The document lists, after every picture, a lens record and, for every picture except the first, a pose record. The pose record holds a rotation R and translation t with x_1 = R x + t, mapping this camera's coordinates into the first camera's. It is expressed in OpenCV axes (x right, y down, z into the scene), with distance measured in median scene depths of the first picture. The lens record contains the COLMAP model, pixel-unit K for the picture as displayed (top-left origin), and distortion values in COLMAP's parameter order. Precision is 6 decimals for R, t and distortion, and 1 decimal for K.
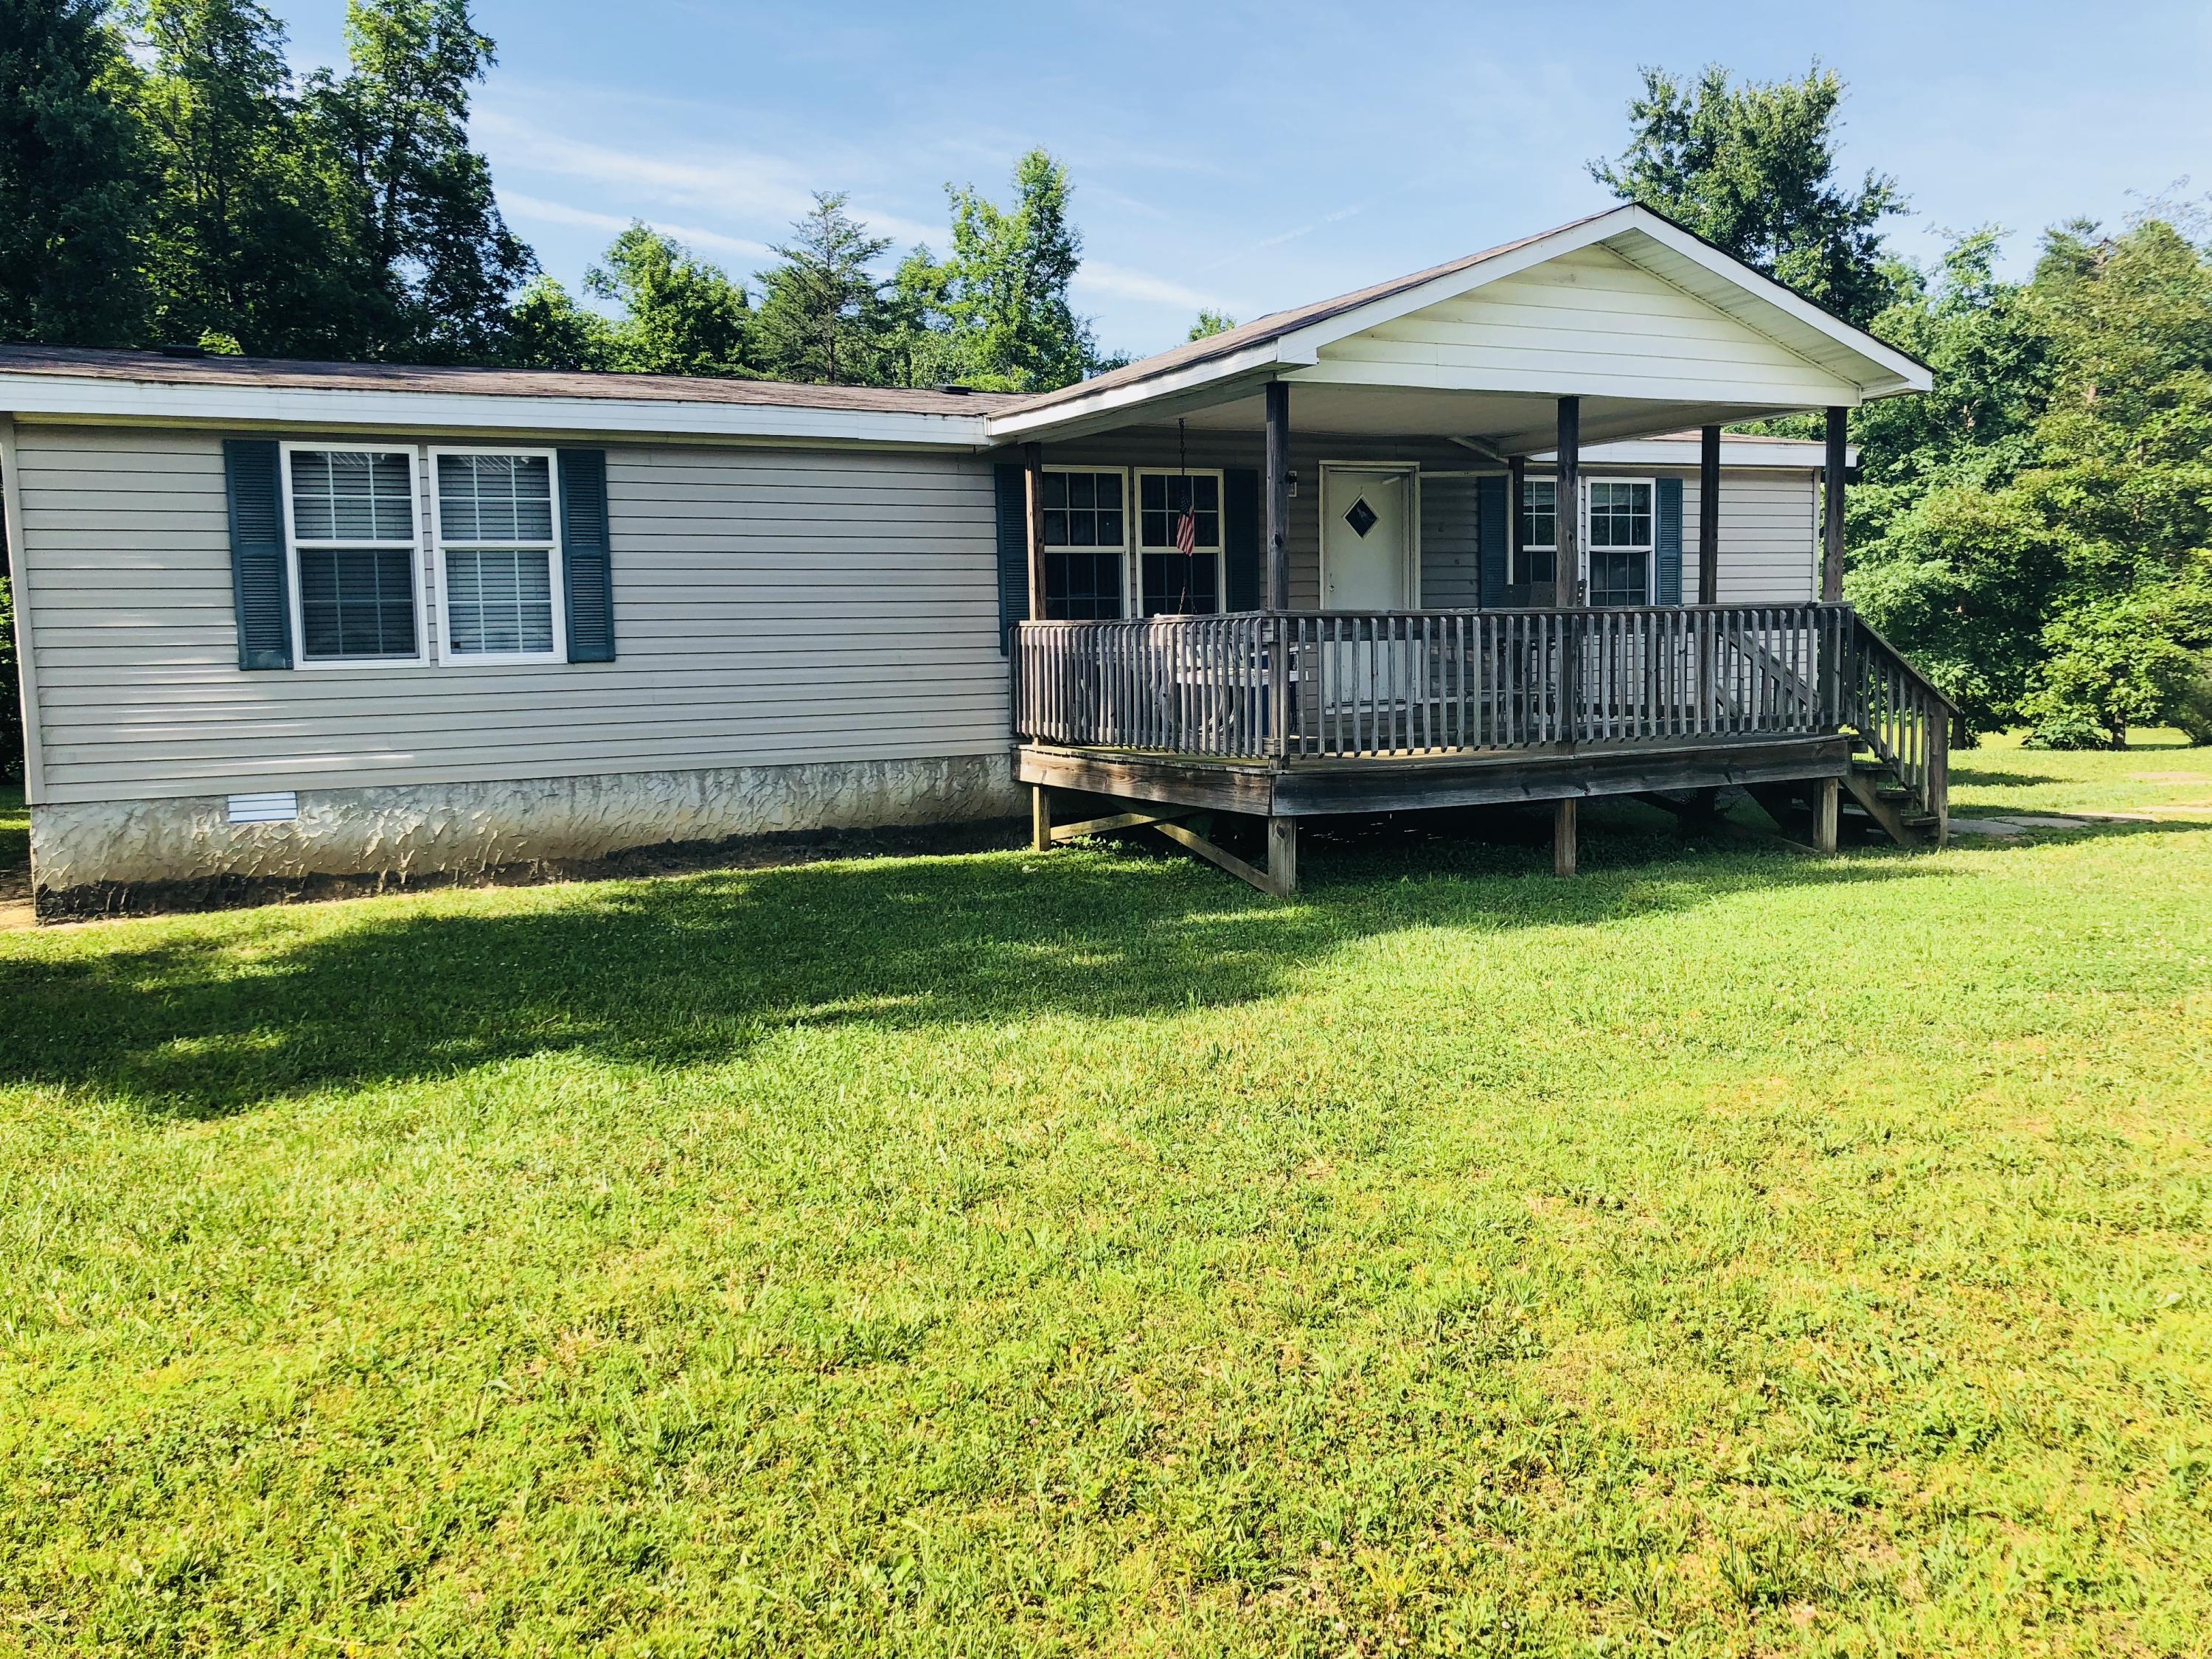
lens RADIAL K [[1806.4, 0, 1102.9], [0, 1806.4, 833.9], [0, 0, 1]] dist [0.015217, 0.001474]
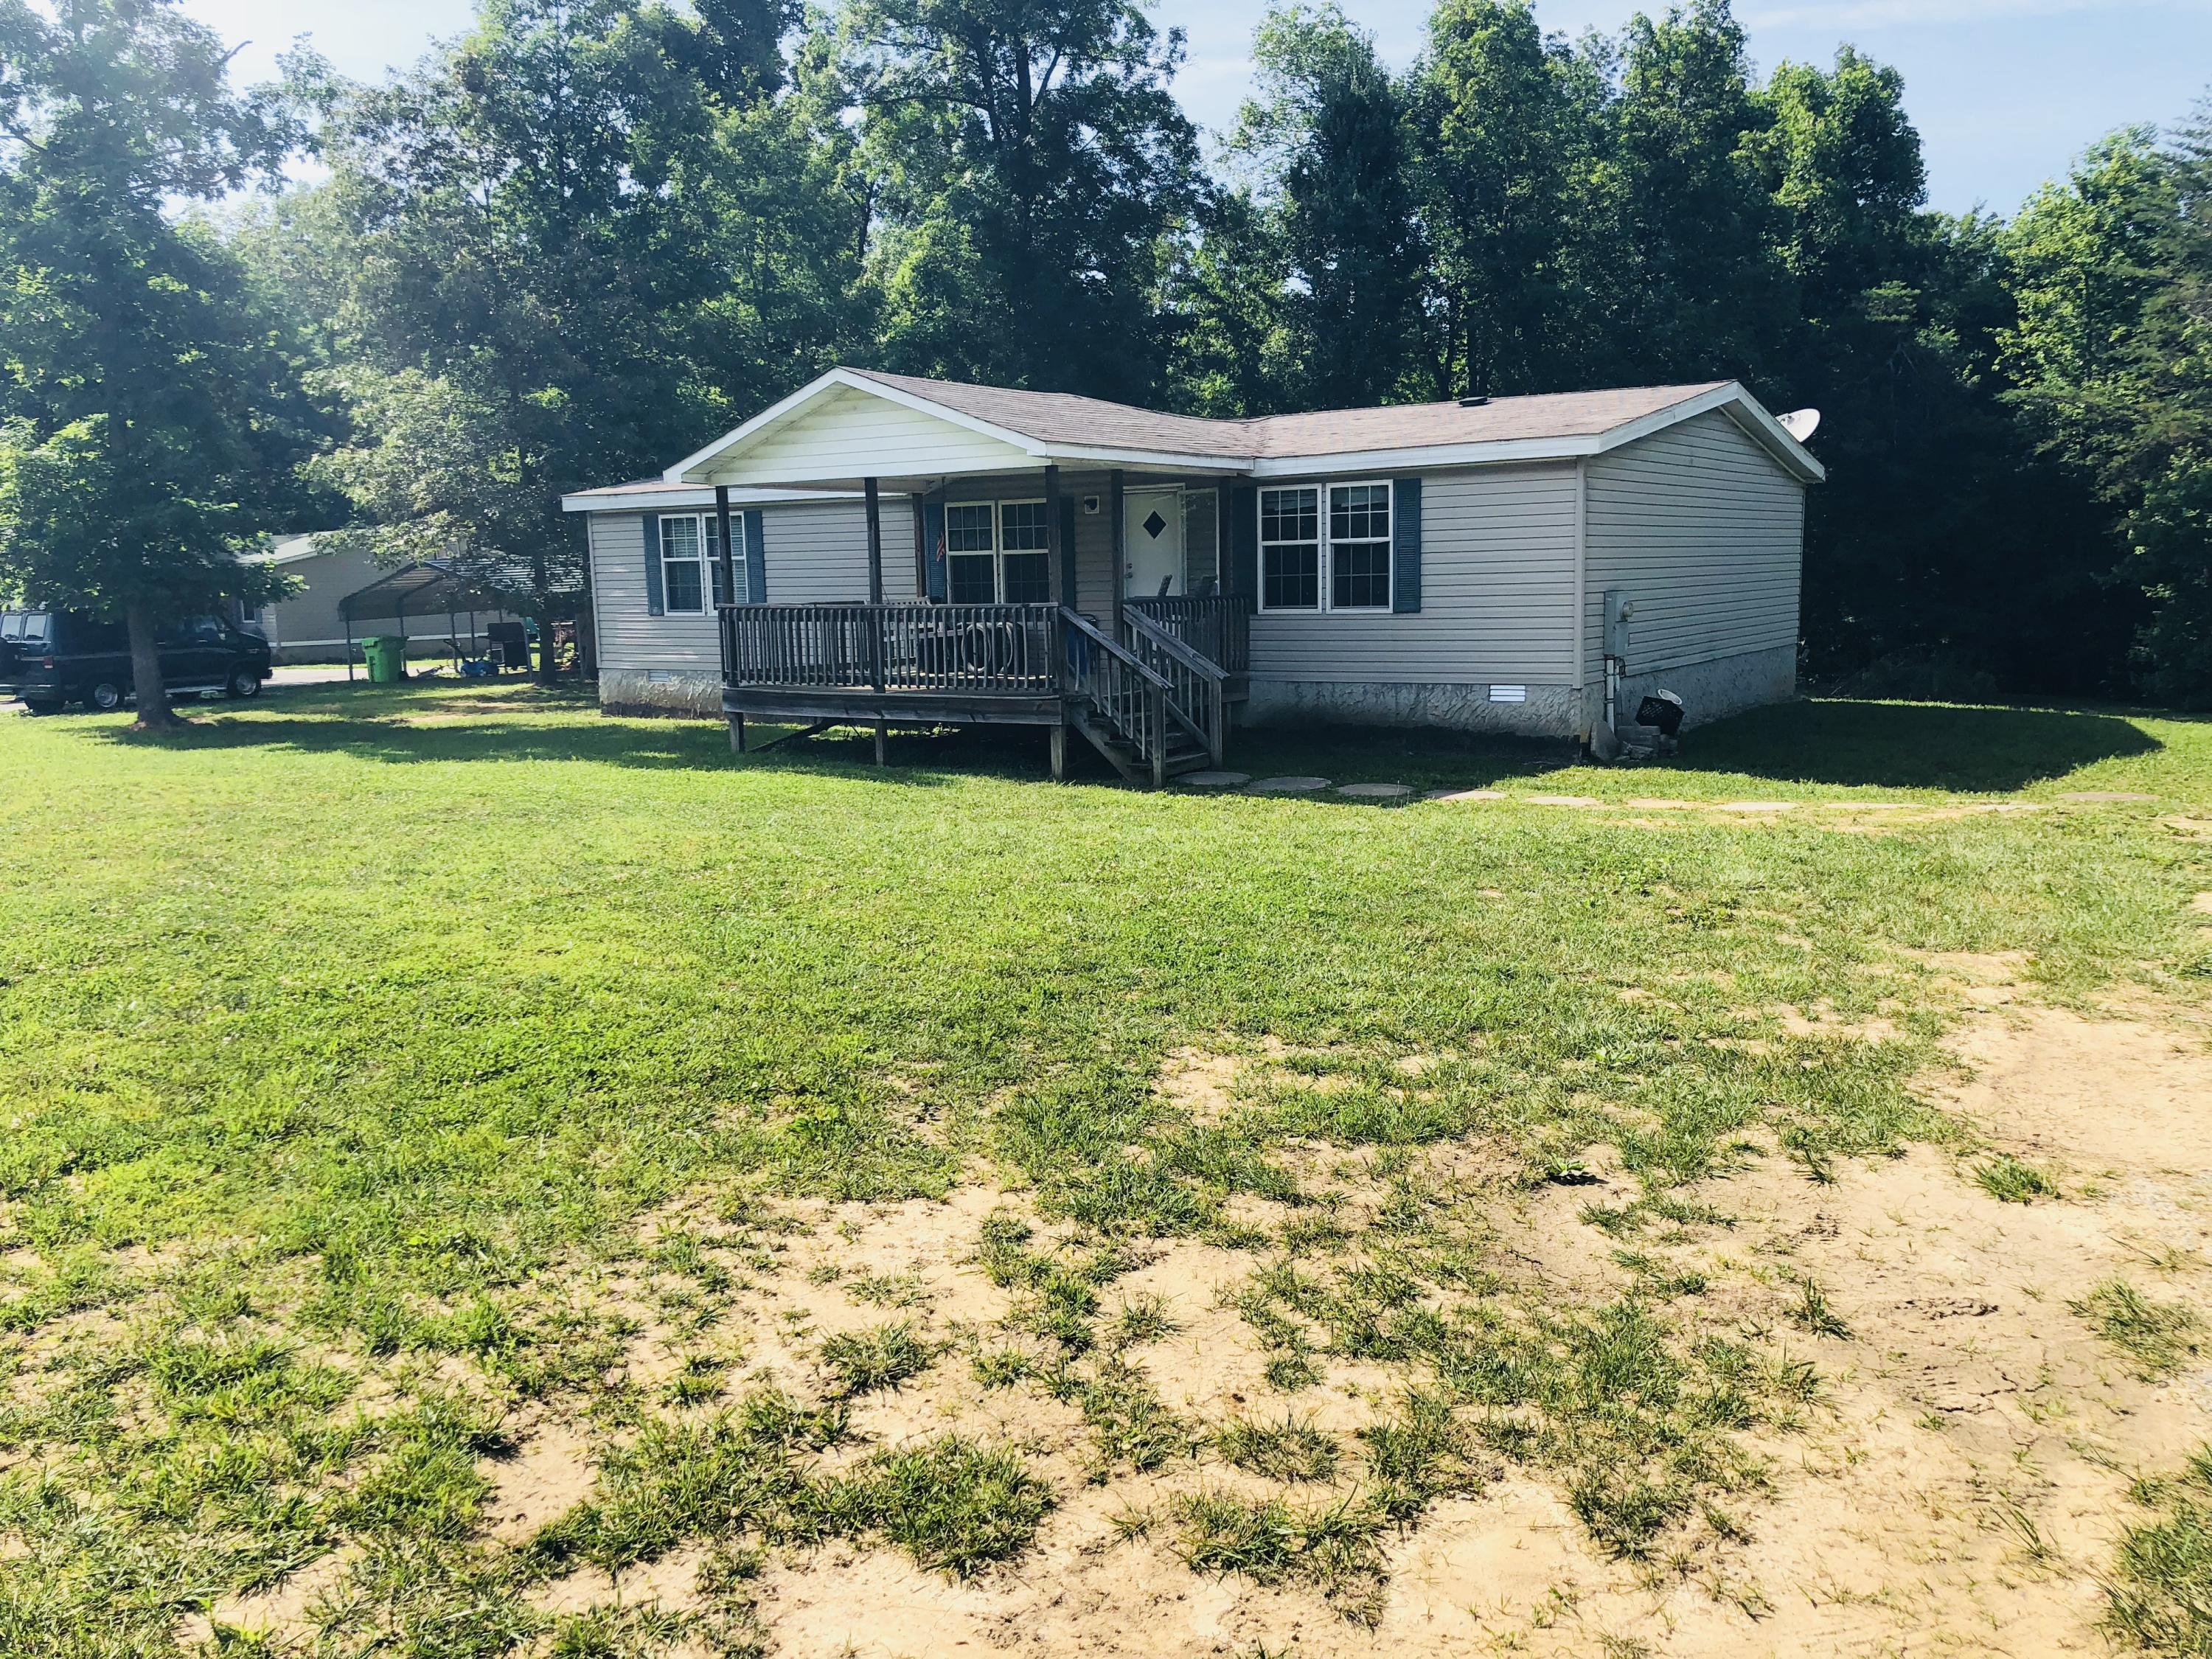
lens RADIAL K [[1806.4, 0, 1102.9], [0, 1806.4, 833.9], [0, 0, 1]] dist [0.015217, 0.001474]
pose [[0.484537, 0.138785, -0.863691, 1.408070], [-0.083507, 0.990164, 0.112260, -0.094110], [0.870776, 0.017730, 0.491360, 0.291507]]
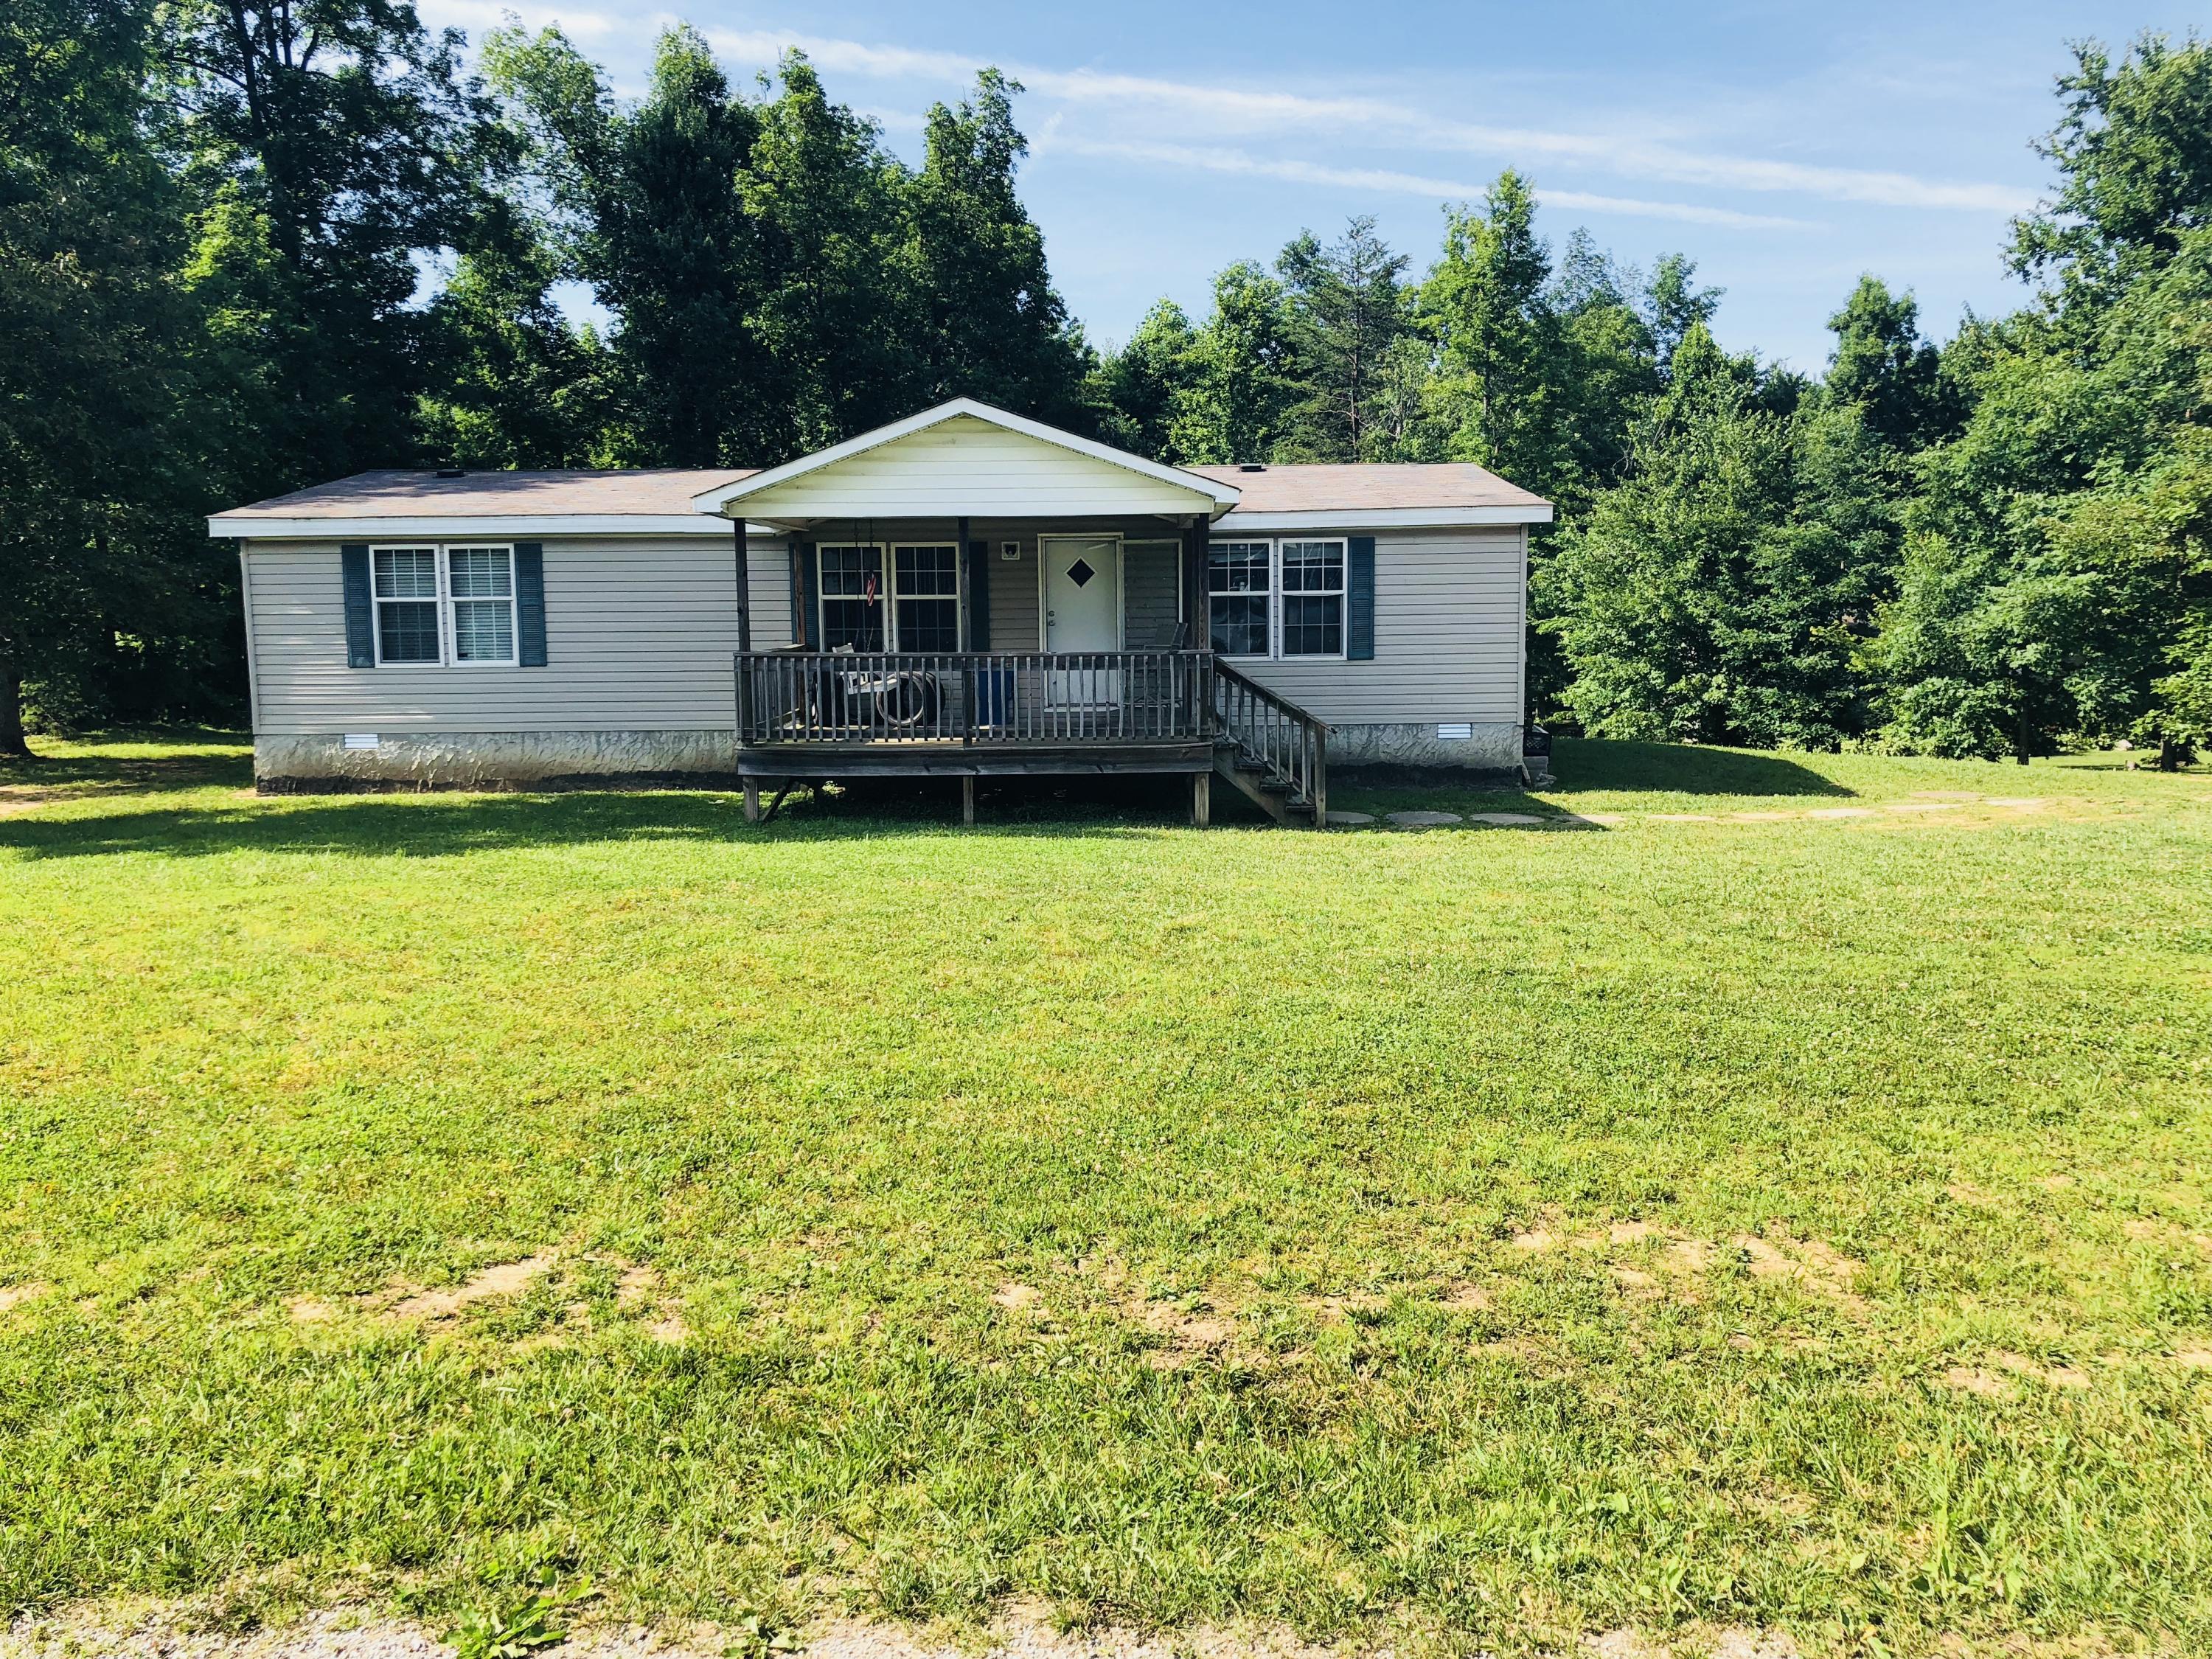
lens RADIAL K [[1805.3, 0, 1106.7], [0, 1805.3, 856.1], [0, 0, 1]] dist [0.009884, -0.008946]
pose [[0.888193, 0.077570, -0.452874, 0.835471], [-0.060610, 0.996813, 0.051868, -0.031145], [0.455455, -0.018621, 0.890064, -0.241064]]
